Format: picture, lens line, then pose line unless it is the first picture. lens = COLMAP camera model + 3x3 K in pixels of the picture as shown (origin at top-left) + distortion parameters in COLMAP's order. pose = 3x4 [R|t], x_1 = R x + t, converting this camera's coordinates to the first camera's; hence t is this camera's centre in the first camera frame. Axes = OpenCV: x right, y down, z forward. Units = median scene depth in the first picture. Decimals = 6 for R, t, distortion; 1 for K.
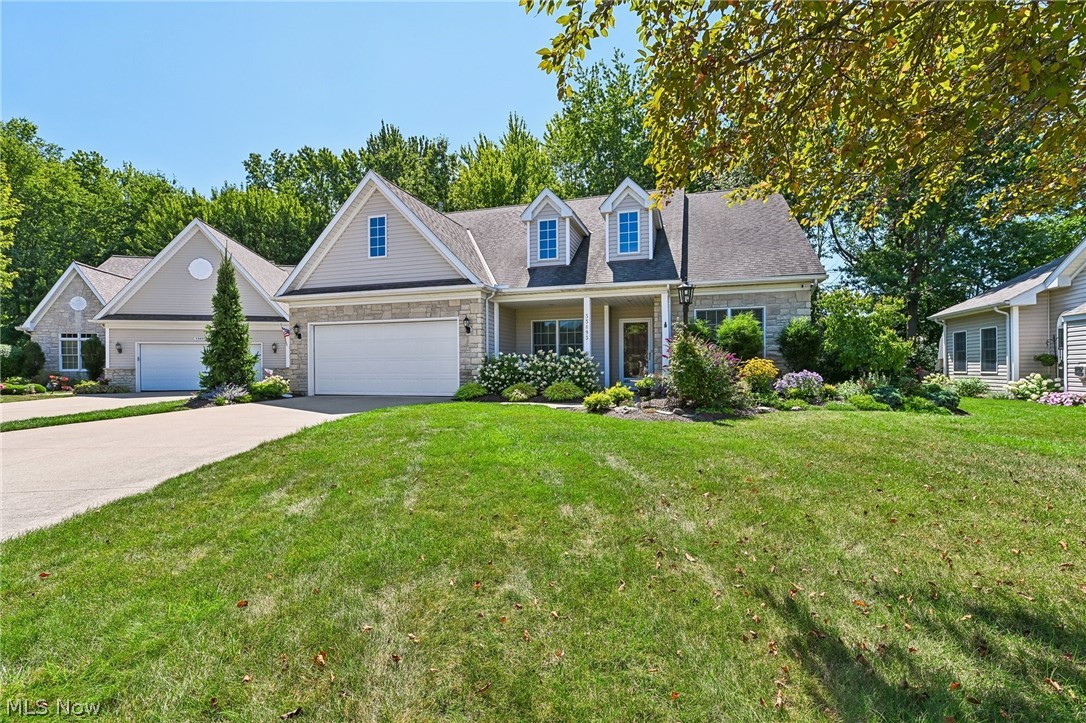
lens RADIAL K [[489.6, 0, 541.7], [0, 489.6, 362.9], [0, 0, 1]] dist [-0.000158, 0.000337]
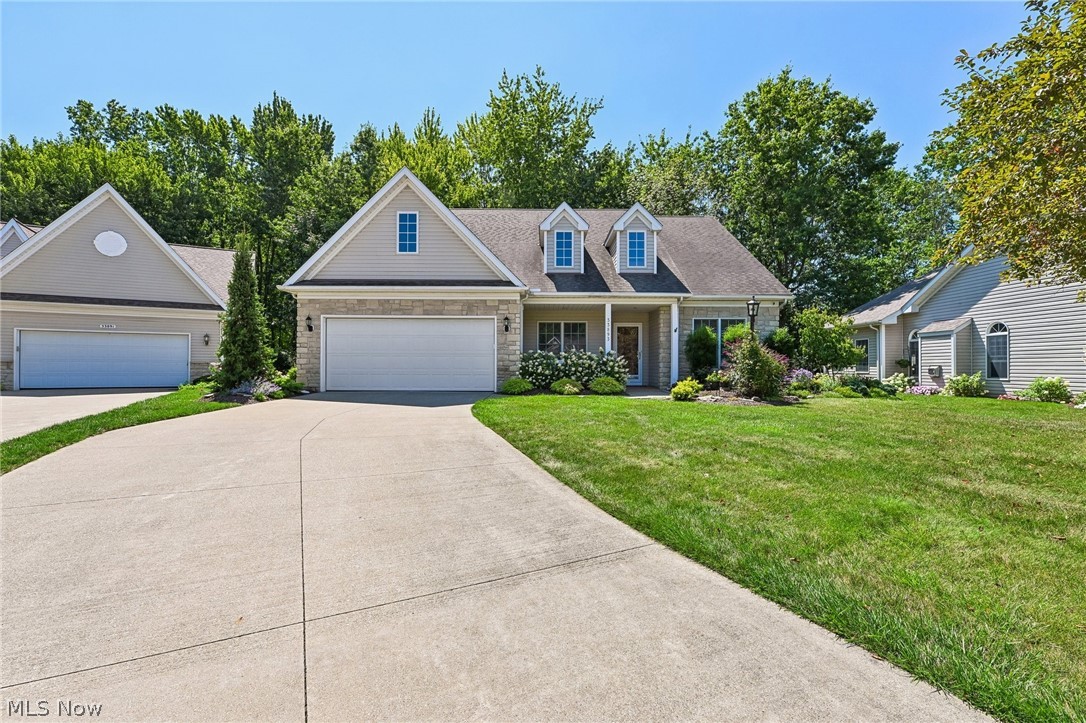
lens RADIAL K [[489.6, 0, 544.4], [0, 489.6, 360.6], [0, 0, 1]] dist [-0.000158, 0.000337]
pose [[0.954978, 0.014053, 0.296343, -0.365654], [-0.012883, 0.999900, -0.005901, 0.006996], [-0.296397, 0.001817, 0.955063, -0.042550]]
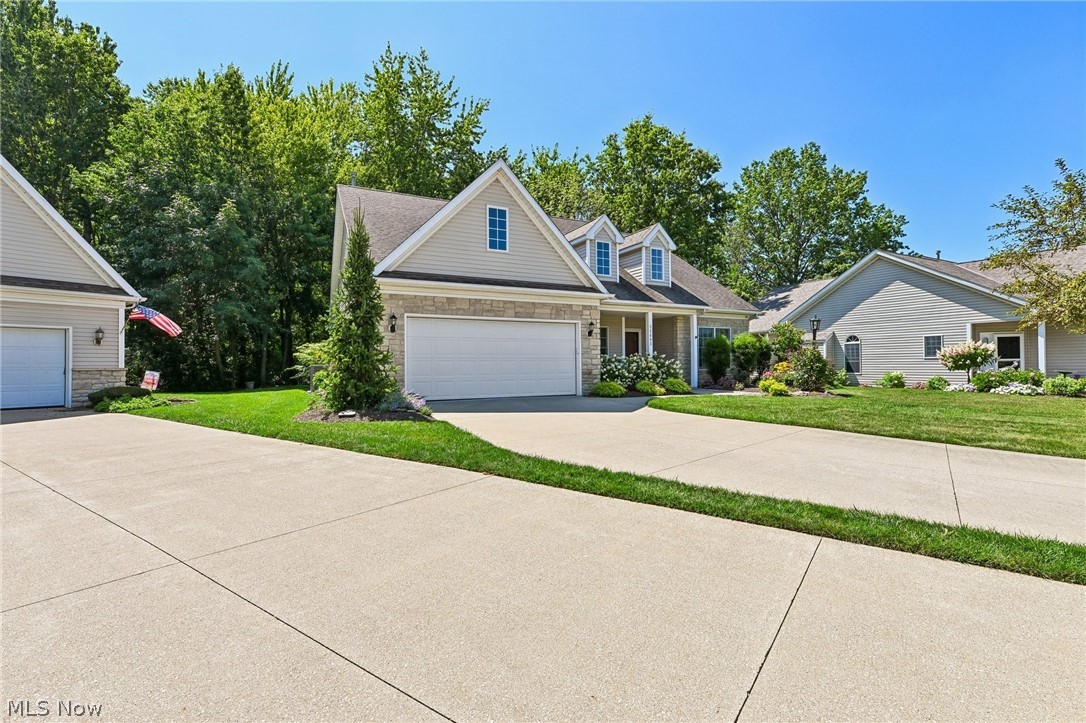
lens RADIAL K [[489.6, 0, 549.1], [0, 489.6, 362.7], [0, 0, 1]] dist [-0.000158, 0.000337]
pose [[0.715577, 0.004320, 0.698521, -0.932527], [-0.005018, 0.999987, -0.001044, 0.000067], [-0.698516, -0.002758, 0.715589, 0.258892]]
